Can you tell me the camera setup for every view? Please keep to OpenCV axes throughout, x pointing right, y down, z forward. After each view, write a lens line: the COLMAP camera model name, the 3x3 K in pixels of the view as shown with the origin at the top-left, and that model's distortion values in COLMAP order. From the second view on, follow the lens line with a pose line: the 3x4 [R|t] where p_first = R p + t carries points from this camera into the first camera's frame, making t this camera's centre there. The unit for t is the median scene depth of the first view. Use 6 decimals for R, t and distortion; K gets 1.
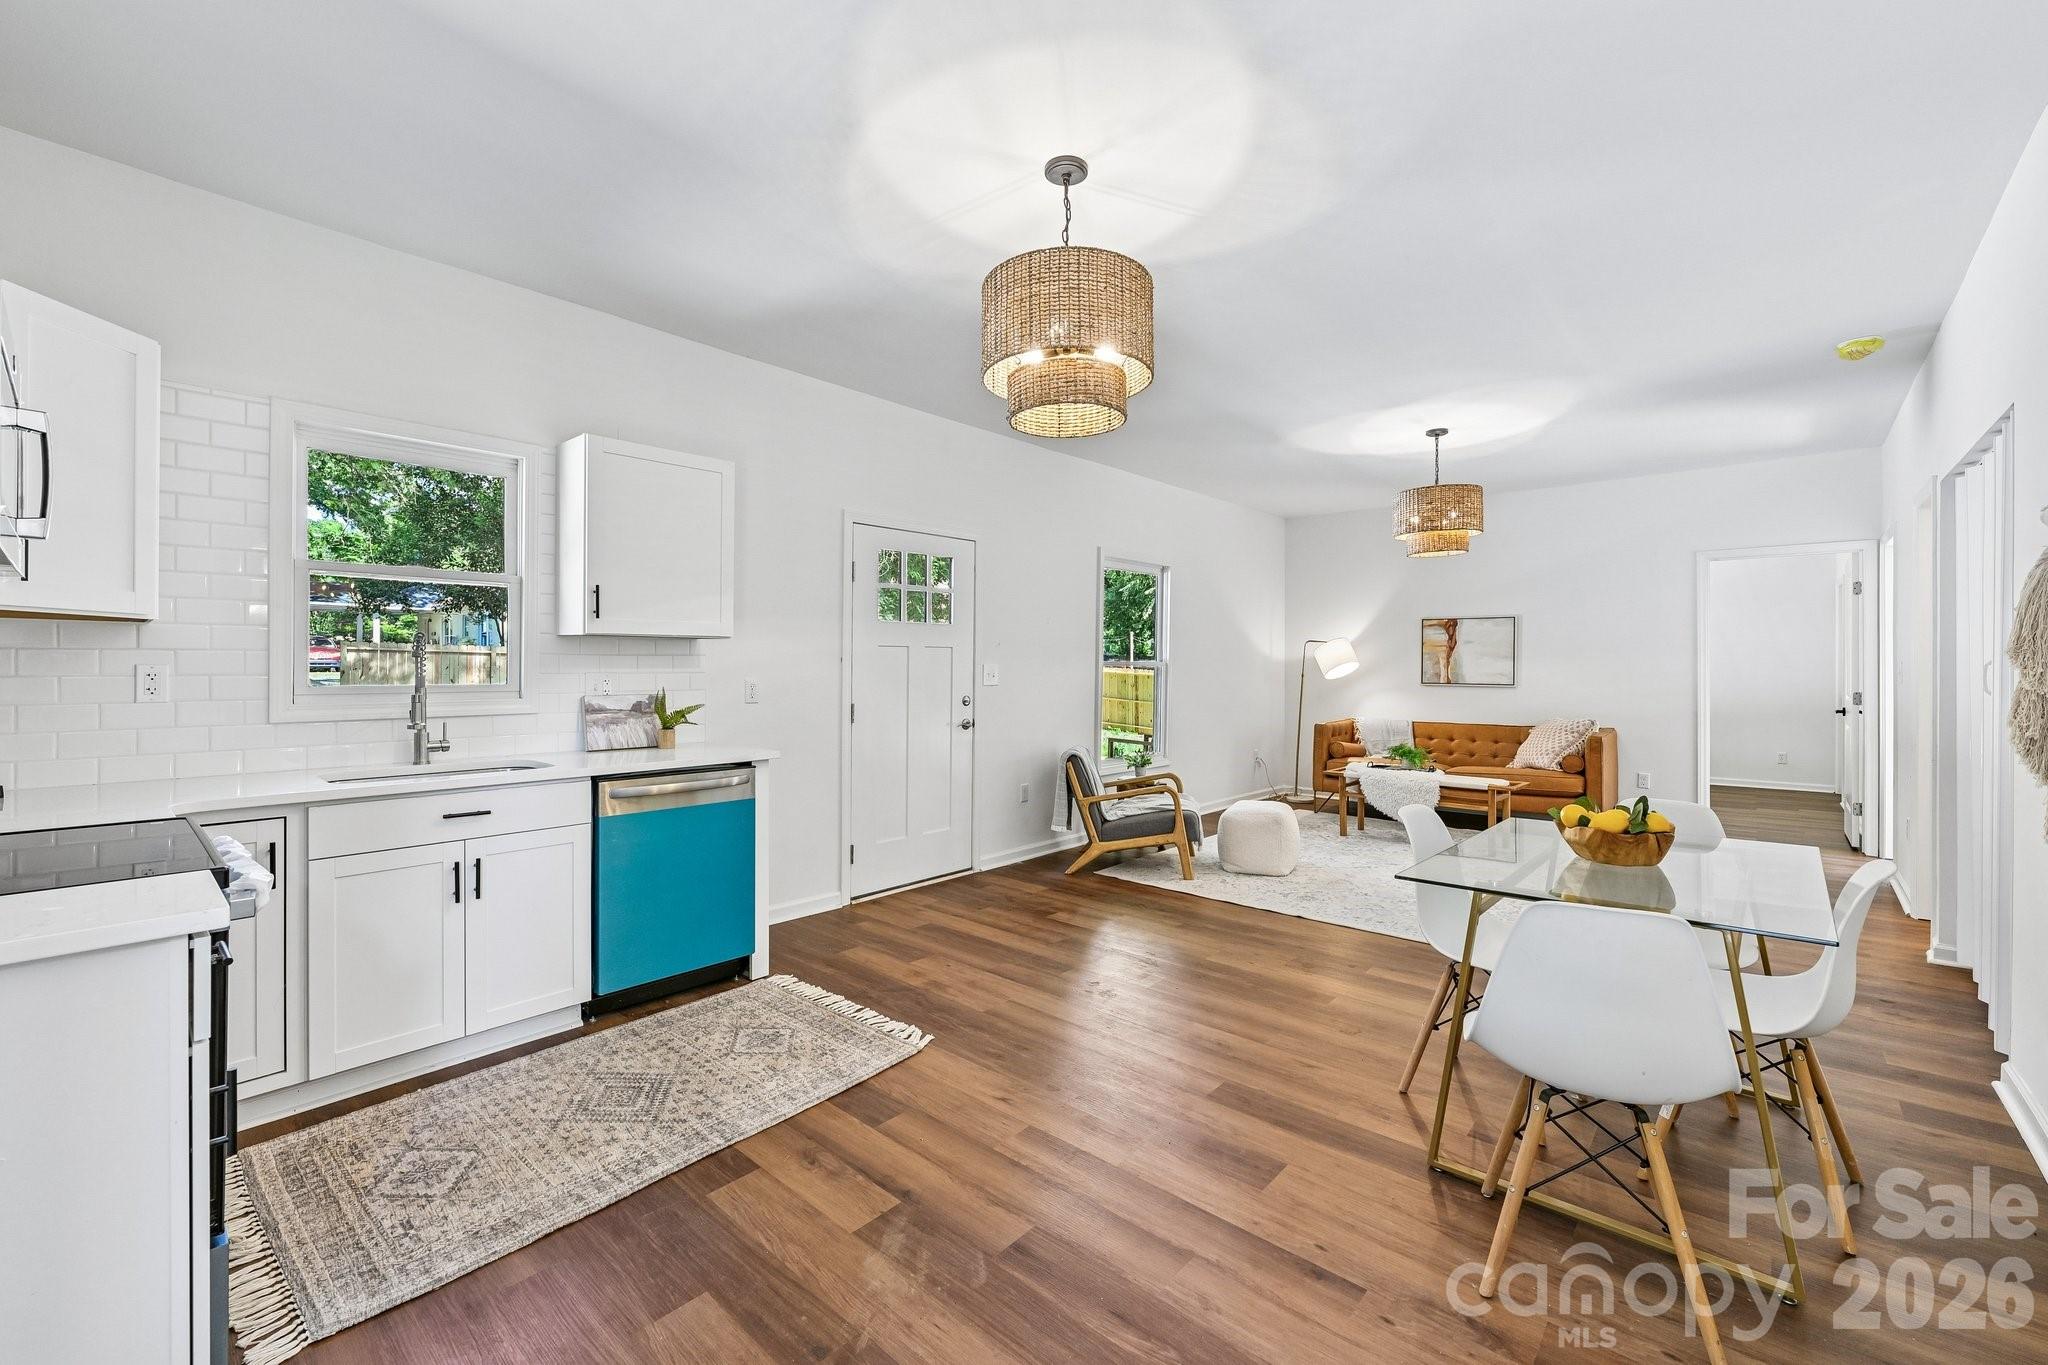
lens RADIAL K [[831.0, 0, 1021.9], [0, 831.0, 669.3], [0, 0, 1]] dist [0.000726, 0.000403]
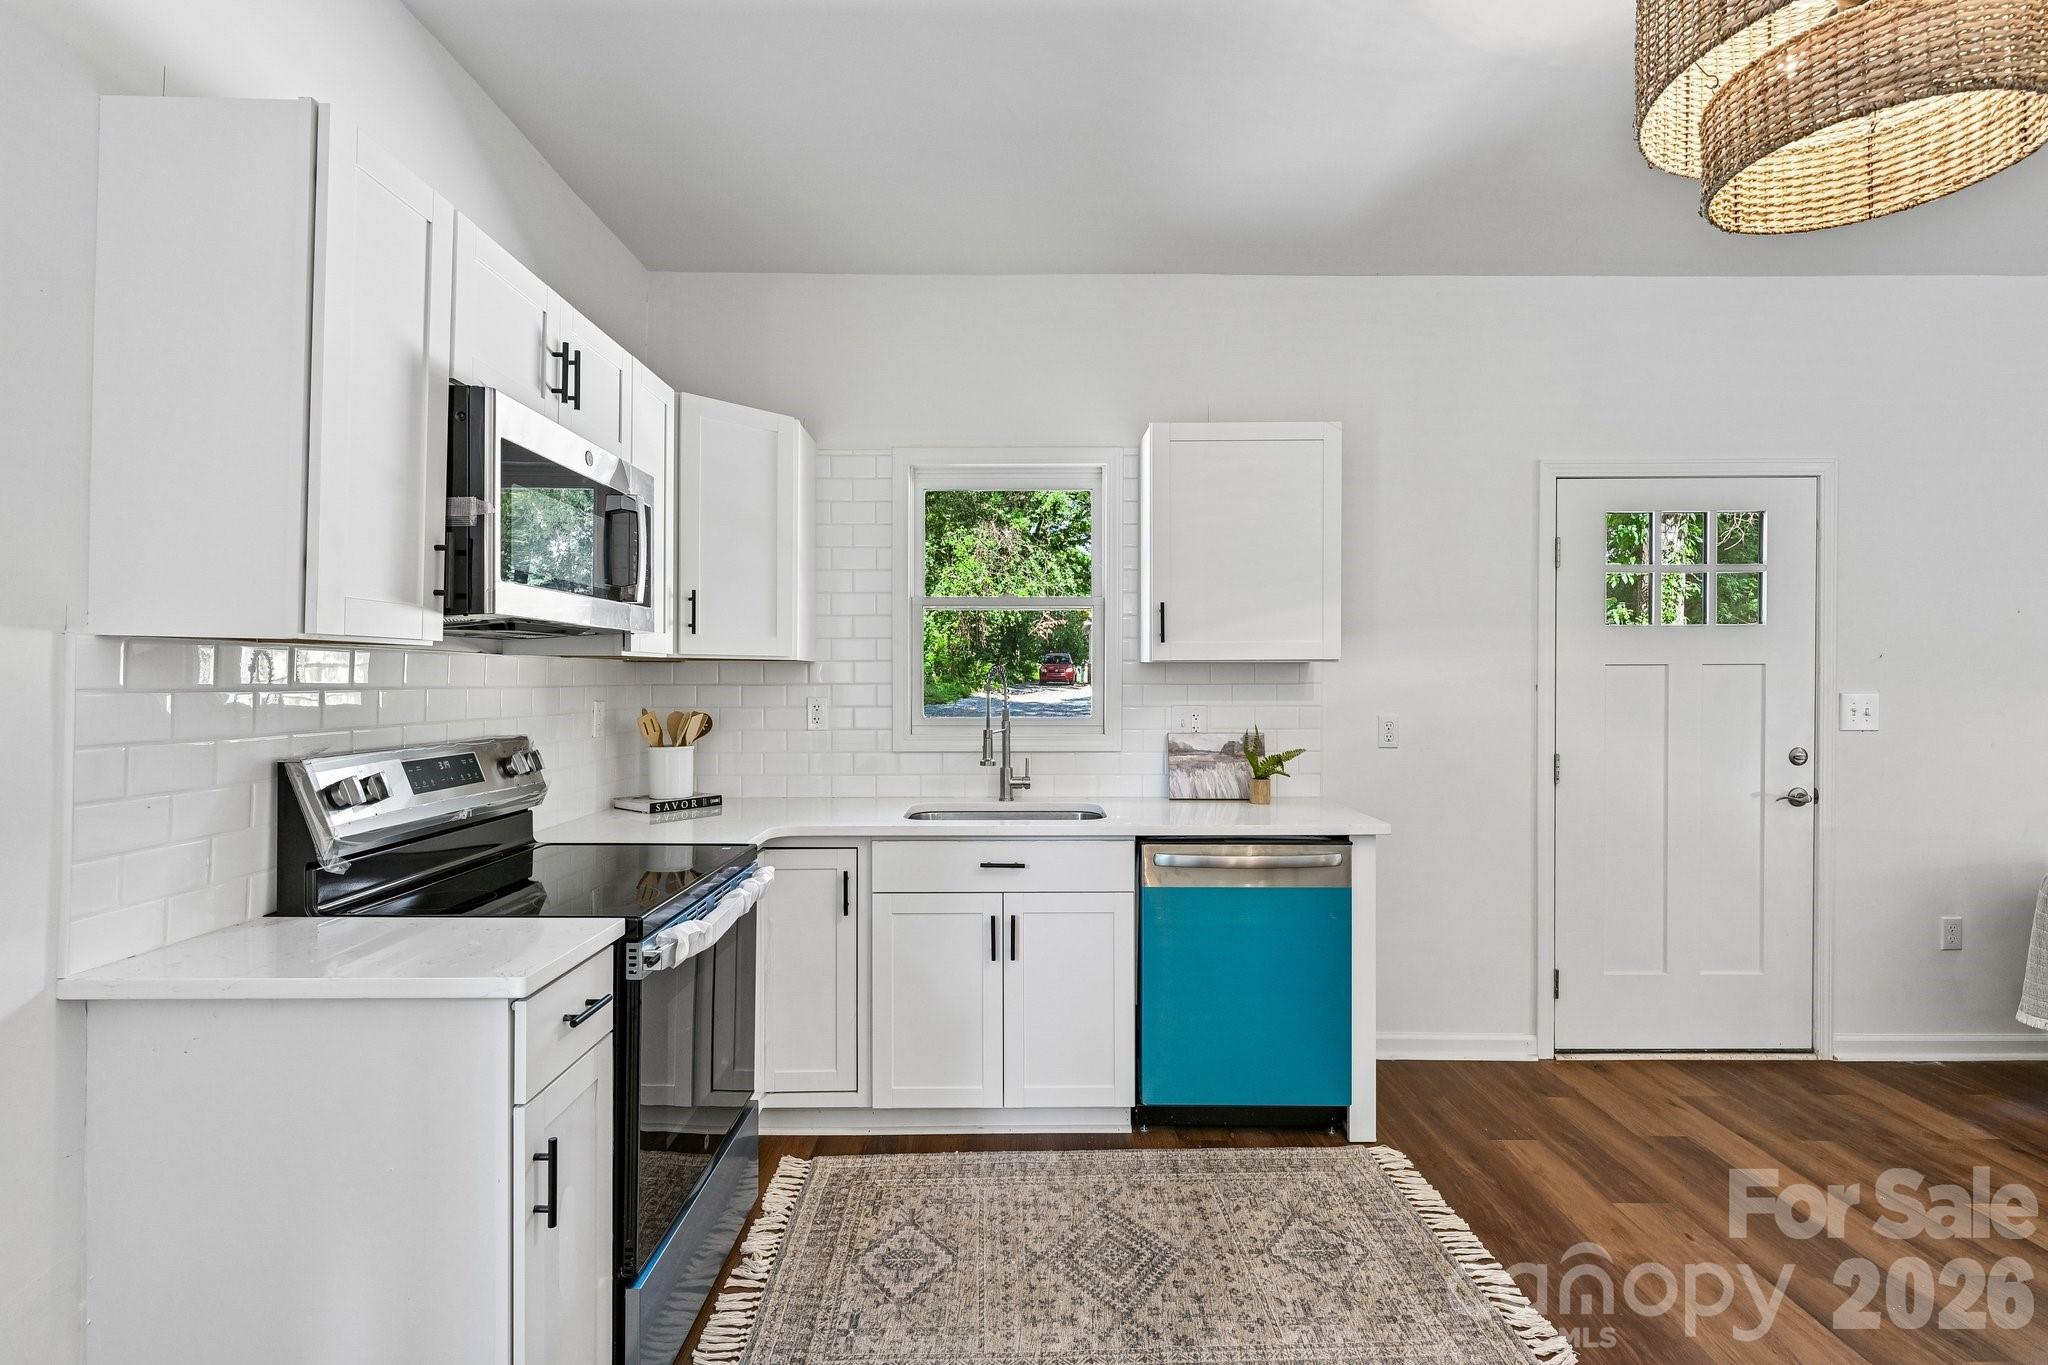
lens RADIAL K [[953.0, 0, 1019.8], [0, 953.0, 677.7], [0, 0, 1]] dist [-0.000250, 0.000744]
pose [[0.669850, -0.002643, -0.742492, 0.071016], [-0.000086, 0.999993, -0.003638, -0.016067], [0.742496, 0.002501, 0.669845, 0.183613]]
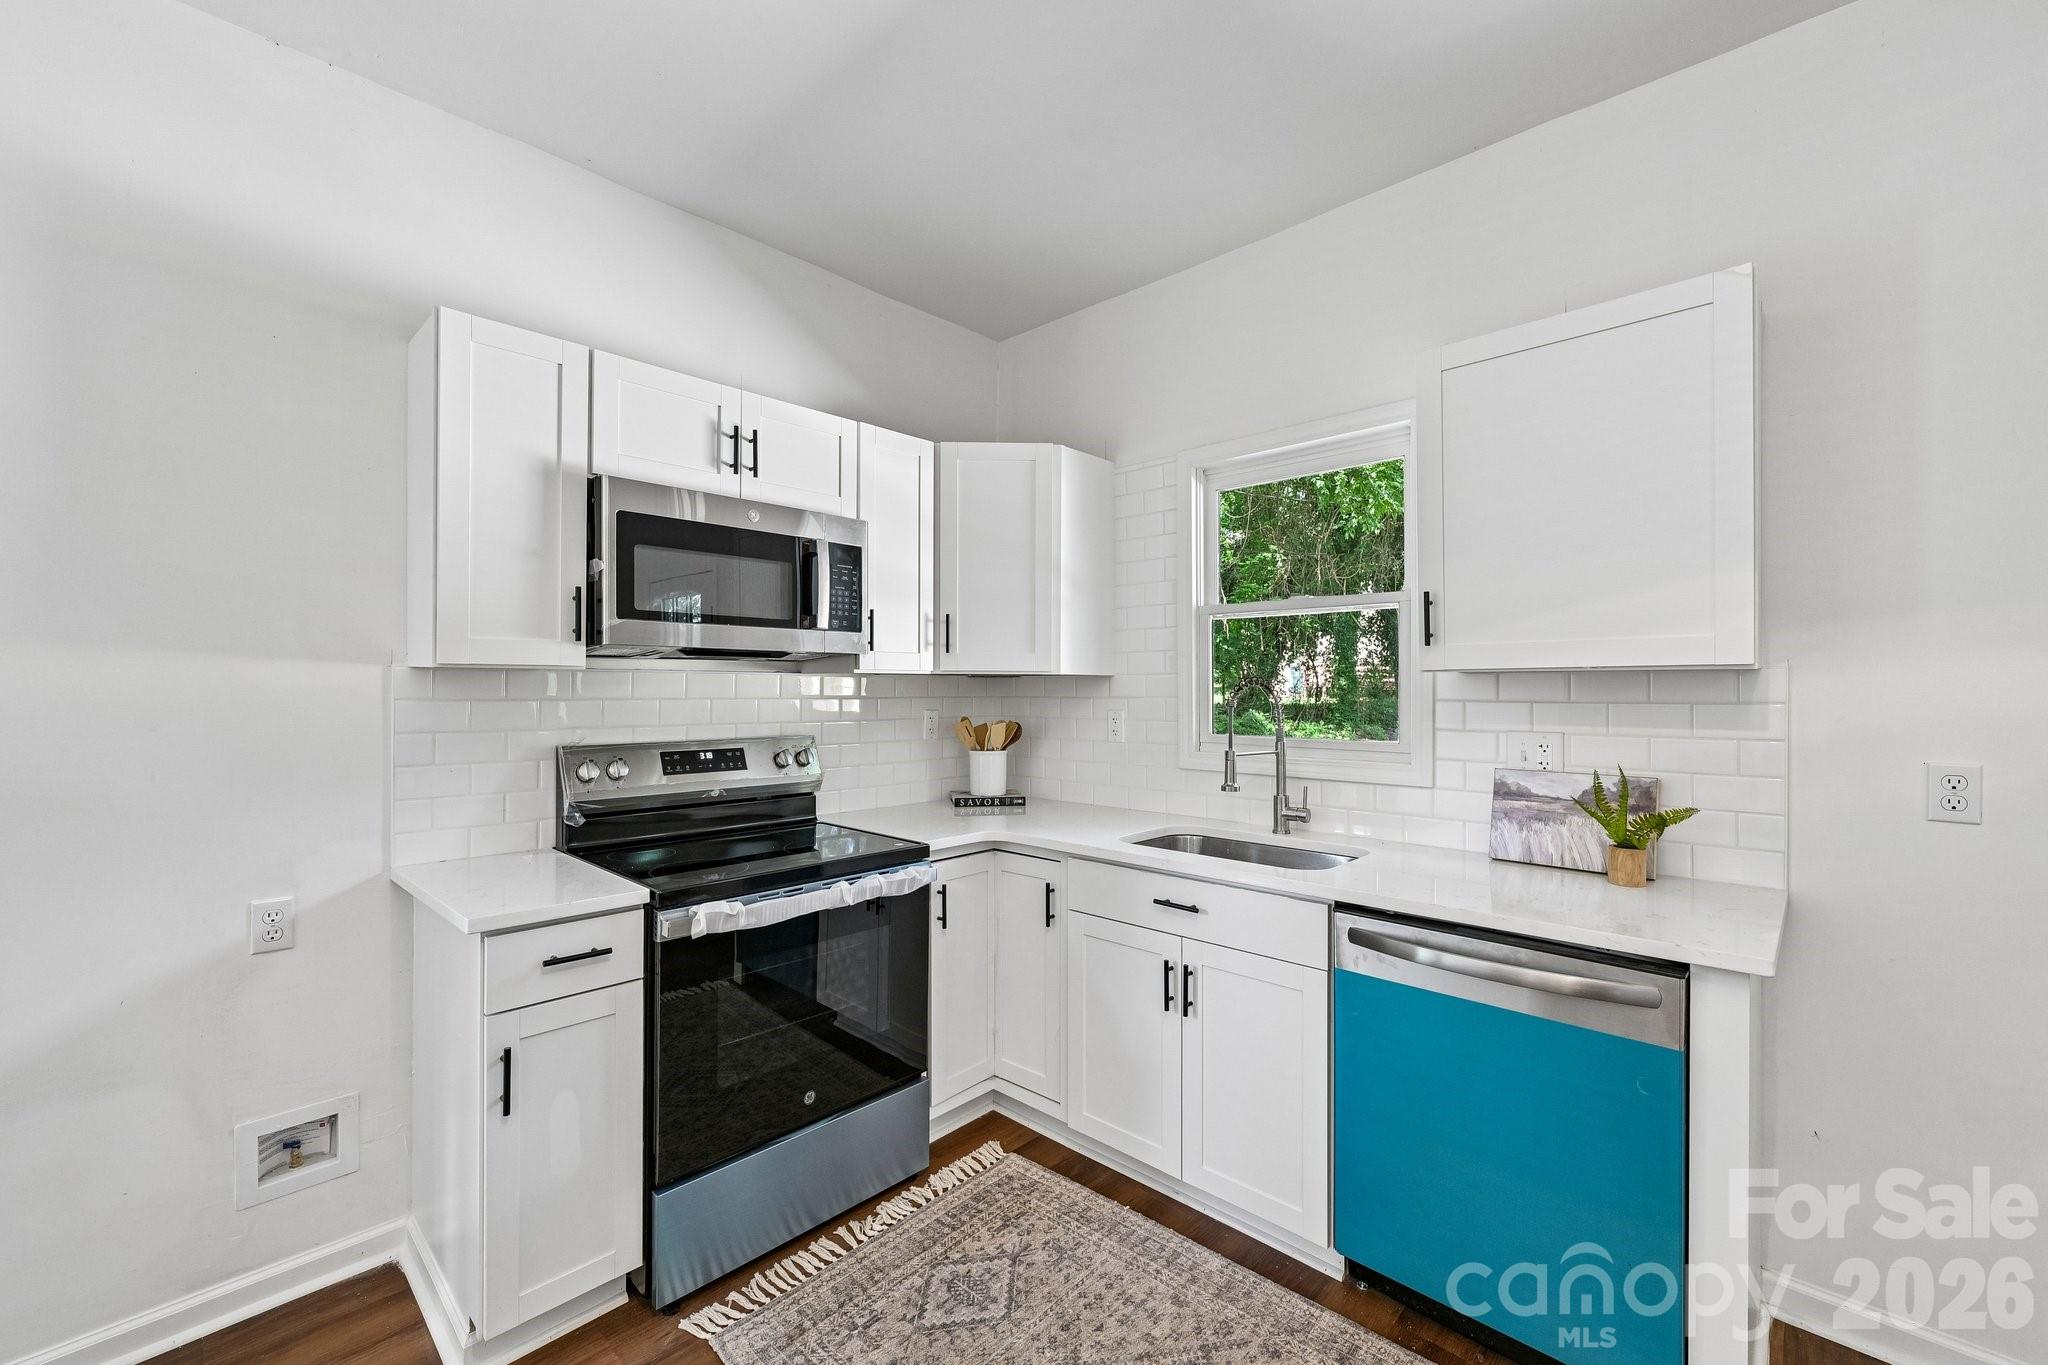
lens RADIAL K [[831.0, 0, 1014.6], [0, 831.0, 690.4], [0, 0, 1]] dist [0.000726, 0.000403]
pose [[-0.035972, 0.001073, -0.999352, 0.082343], [-0.003422, 0.999993, 0.001197, -0.019805], [0.999347, 0.003463, -0.035968, 0.510517]]
